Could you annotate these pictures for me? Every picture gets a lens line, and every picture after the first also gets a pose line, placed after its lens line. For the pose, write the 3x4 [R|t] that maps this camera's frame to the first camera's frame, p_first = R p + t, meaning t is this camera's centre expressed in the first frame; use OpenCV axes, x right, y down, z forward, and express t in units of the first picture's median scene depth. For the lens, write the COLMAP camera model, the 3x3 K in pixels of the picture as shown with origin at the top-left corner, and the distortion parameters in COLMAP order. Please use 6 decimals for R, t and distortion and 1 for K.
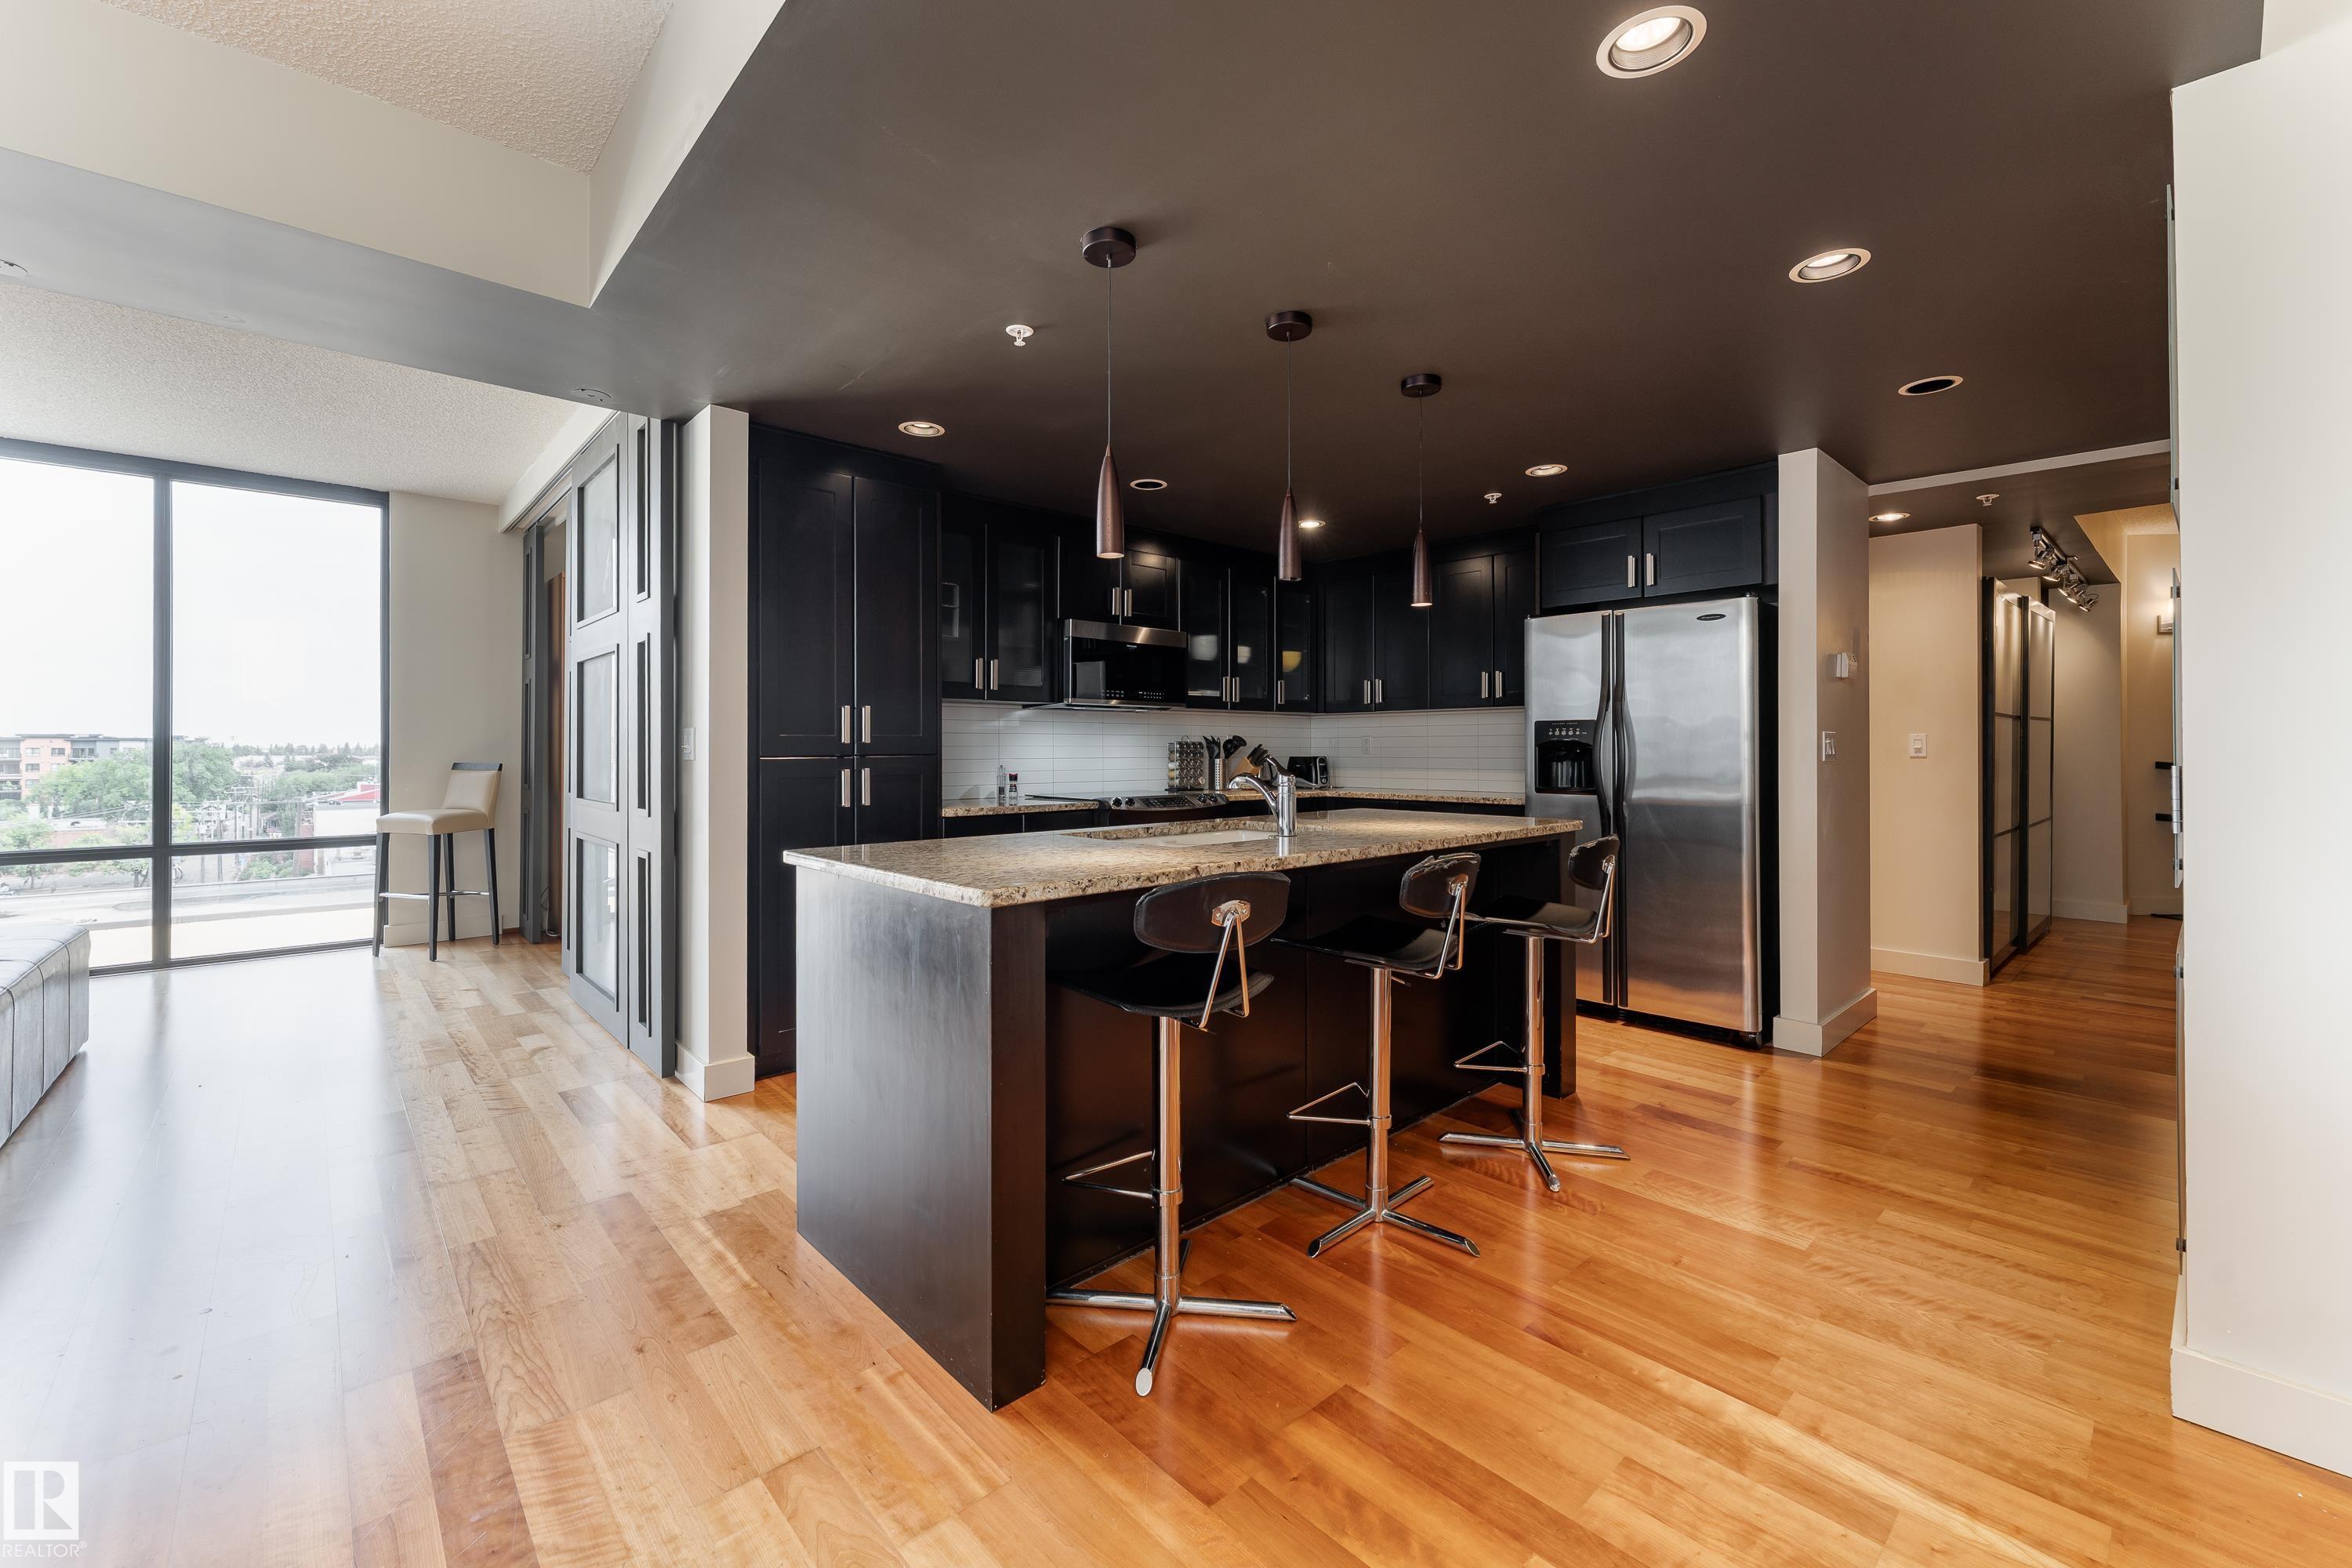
lens RADIAL K [[961.7, 0, 1153.0], [0, 961.7, 746.8], [0, 0, 1]] dist [0.002266, -0.000922]
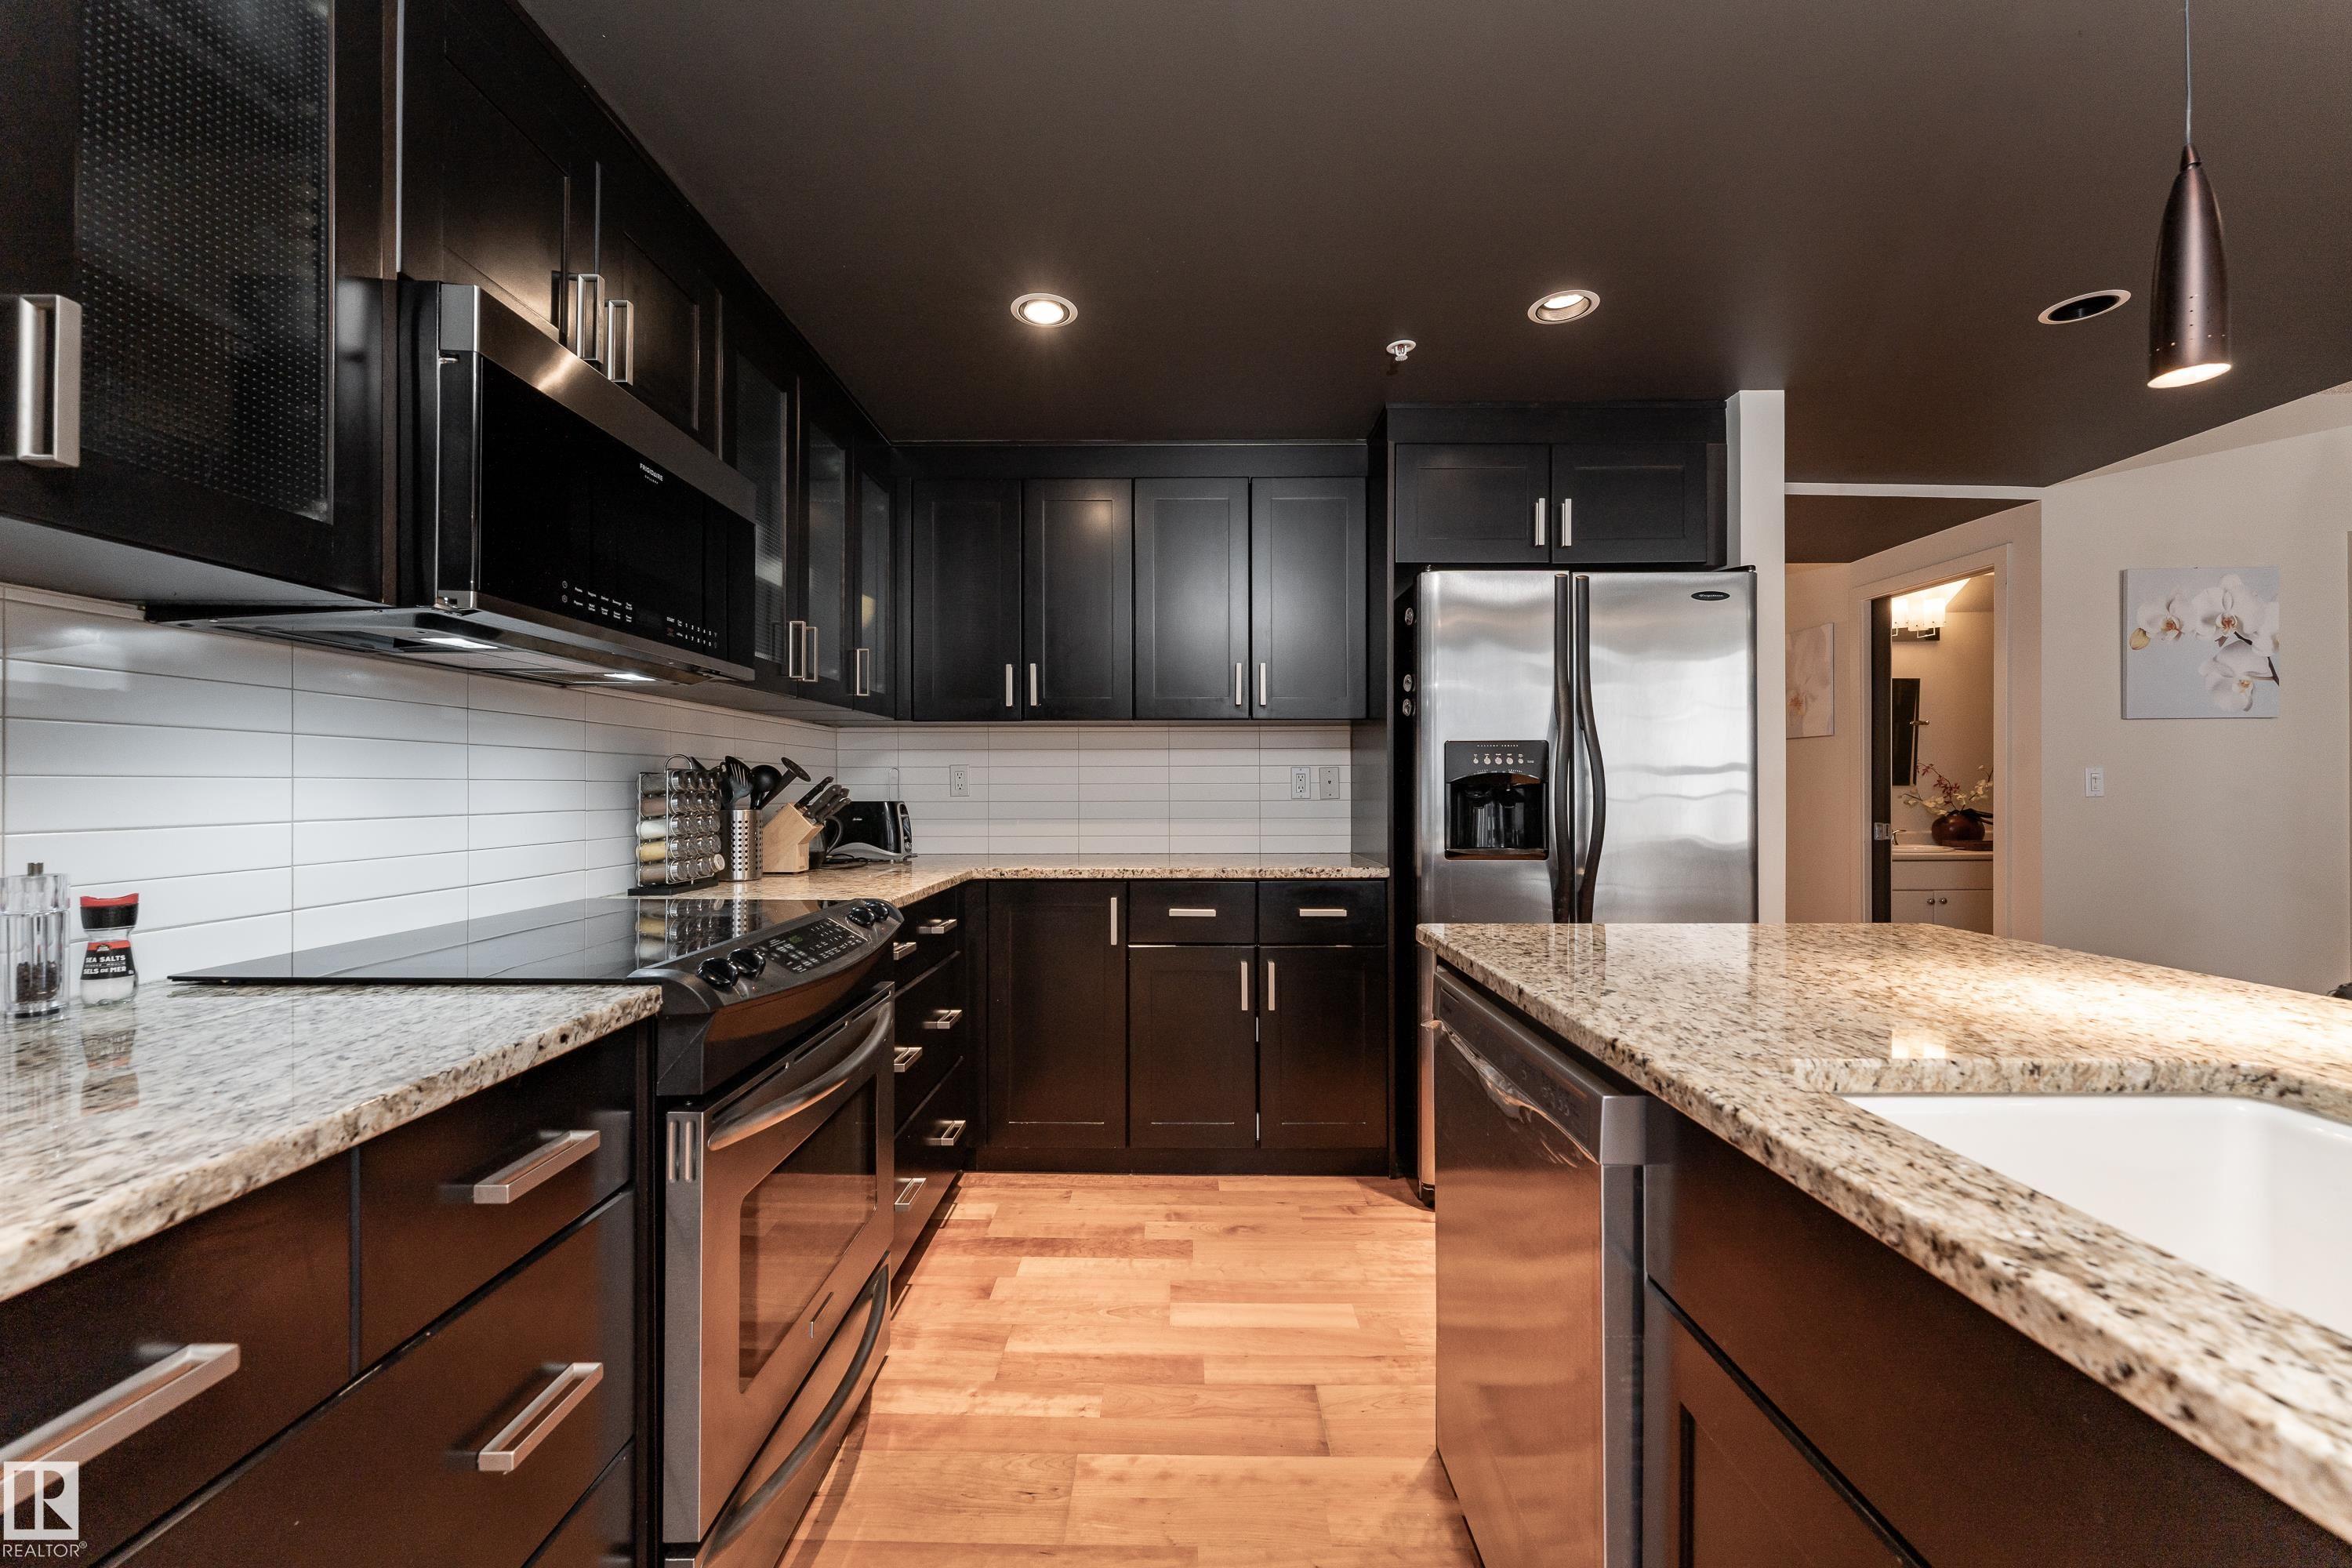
lens RADIAL K [[961.7, 0, 1197.3], [0, 961.7, 784.8], [0, 0, 1]] dist [0.002266, -0.000922]
pose [[0.663234, 0.000593, 0.748411, -0.166941], [-0.001976, 0.999998, 0.000959, 0.000649], [-0.748409, -0.002115, 0.663234, 0.754250]]
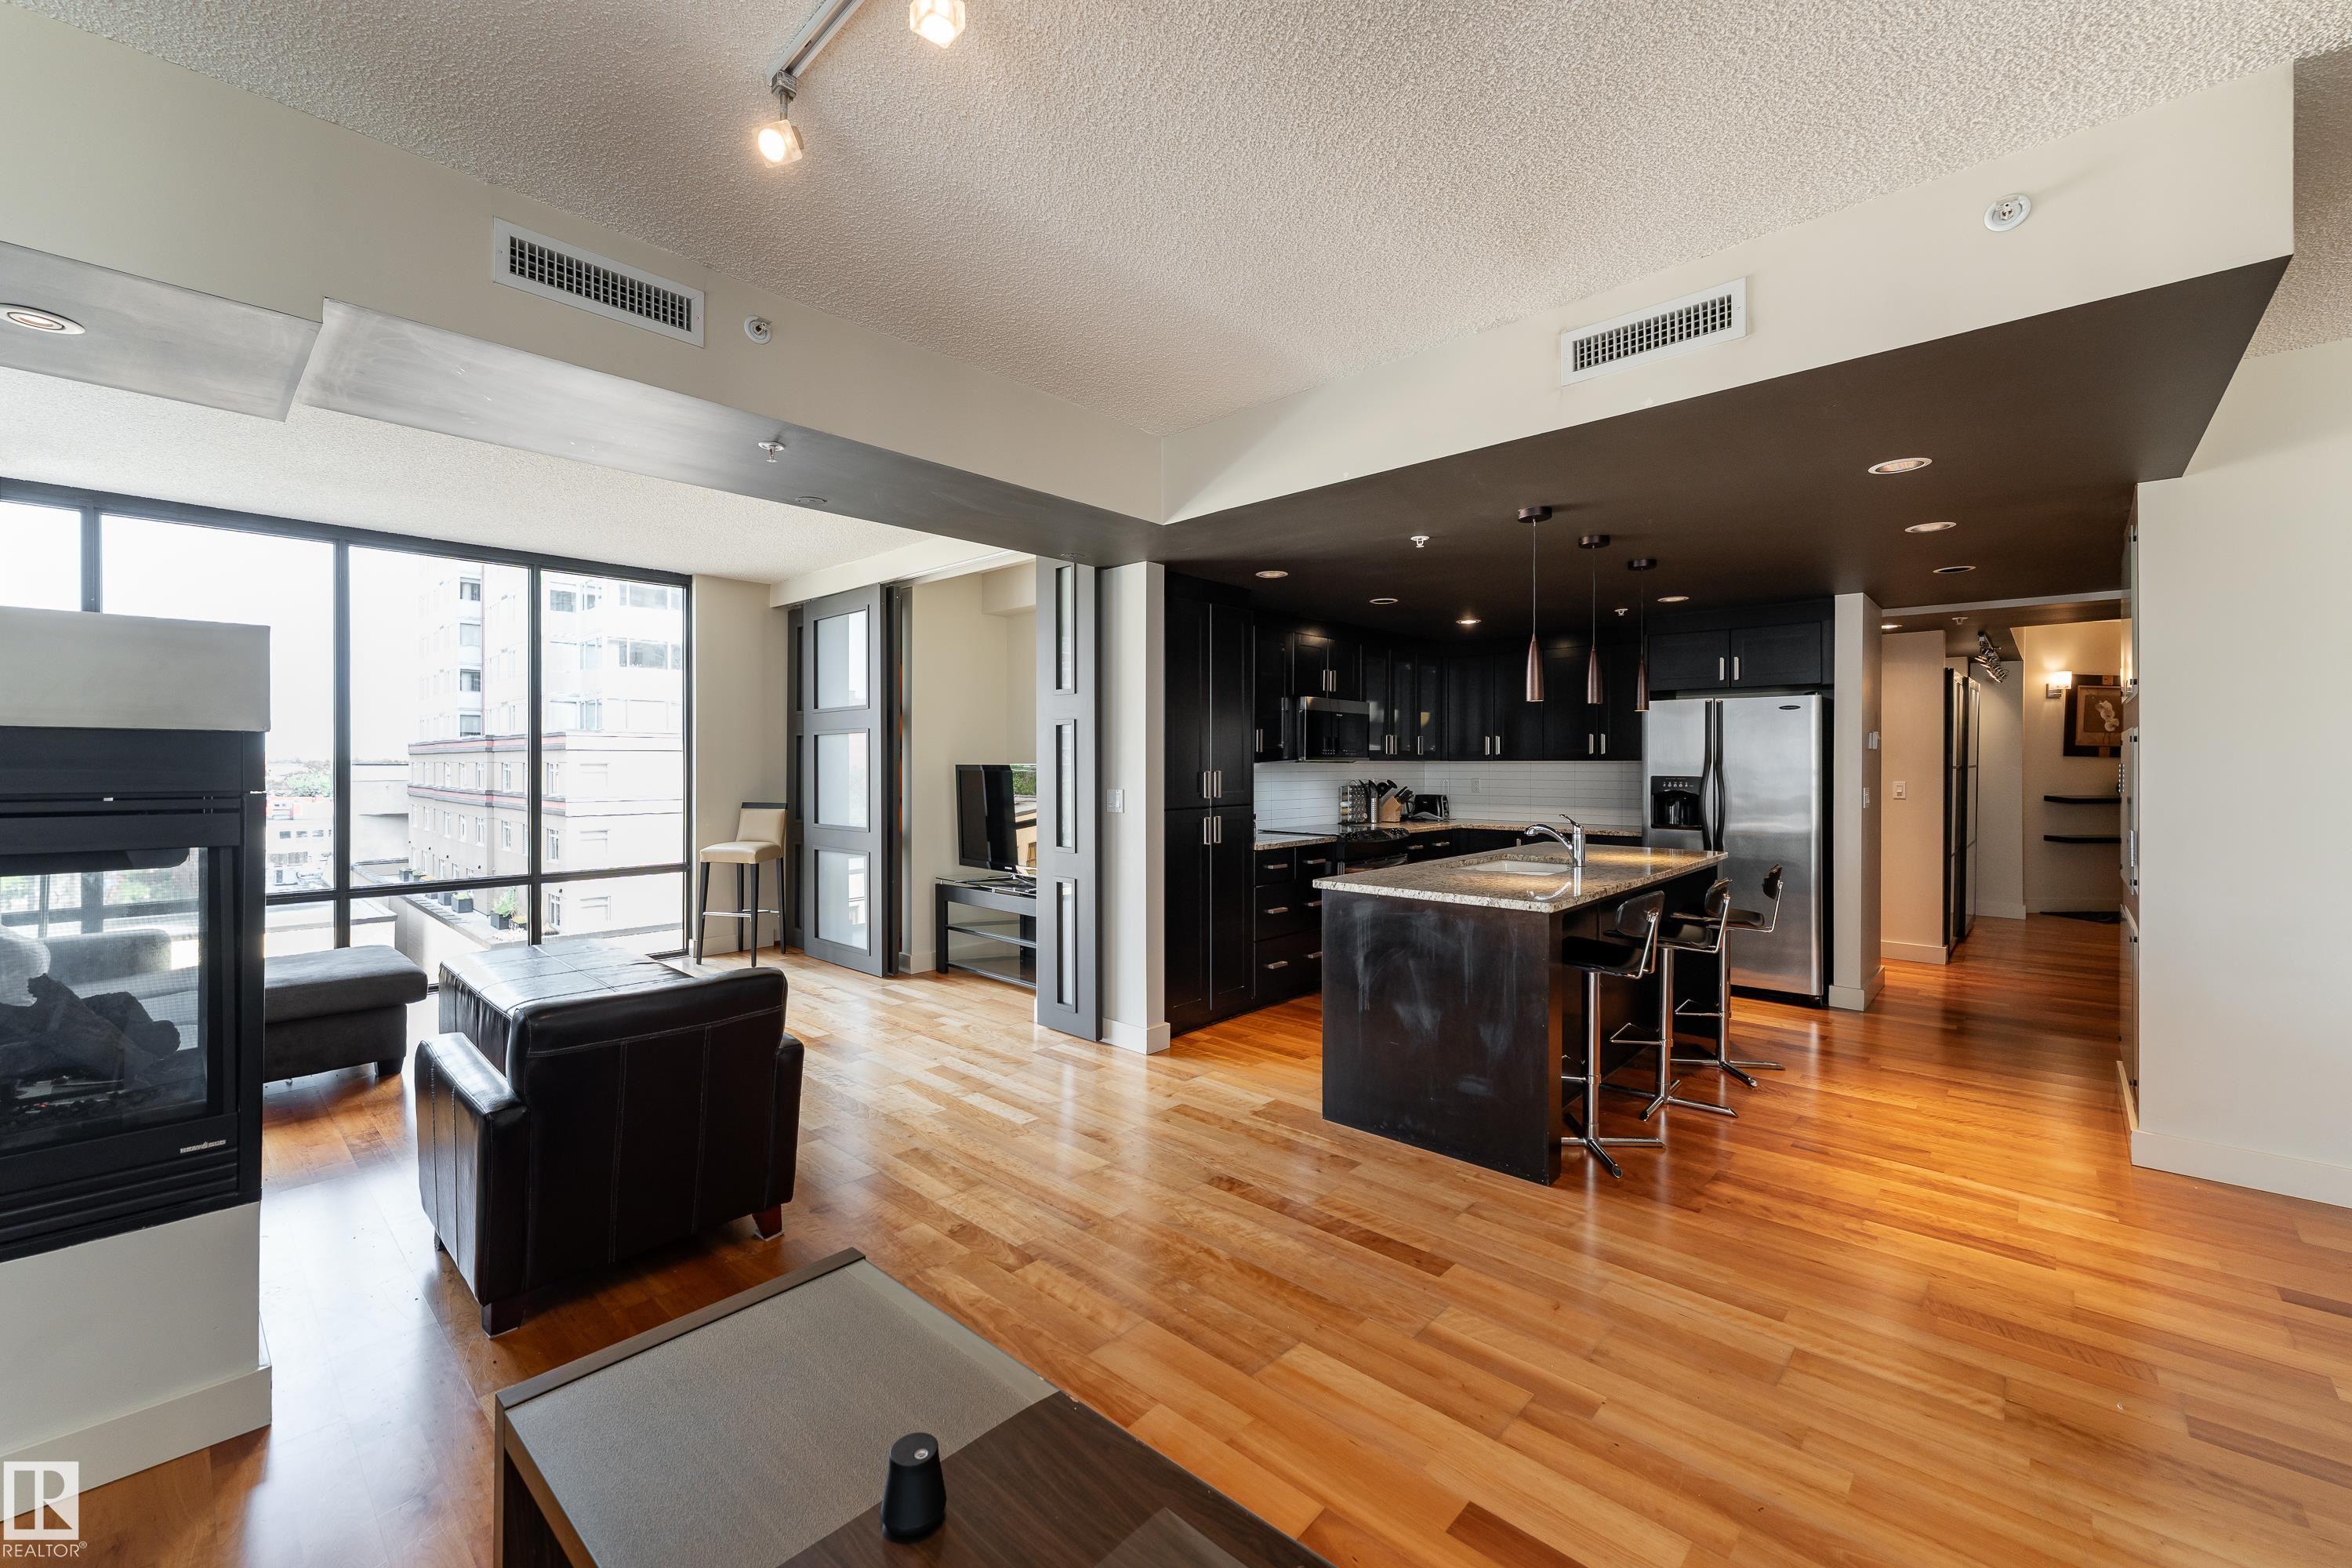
lens RADIAL K [[961.7, 0, 1156.3], [0, 961.7, 763.7], [0, 0, 1]] dist [0.002266, -0.000922]
pose [[0.996210, 0.000863, 0.086978, -0.445336], [-0.001270, 0.999988, 0.004625, -0.052065], [-0.086973, -0.004718, 0.996199, -0.317413]]
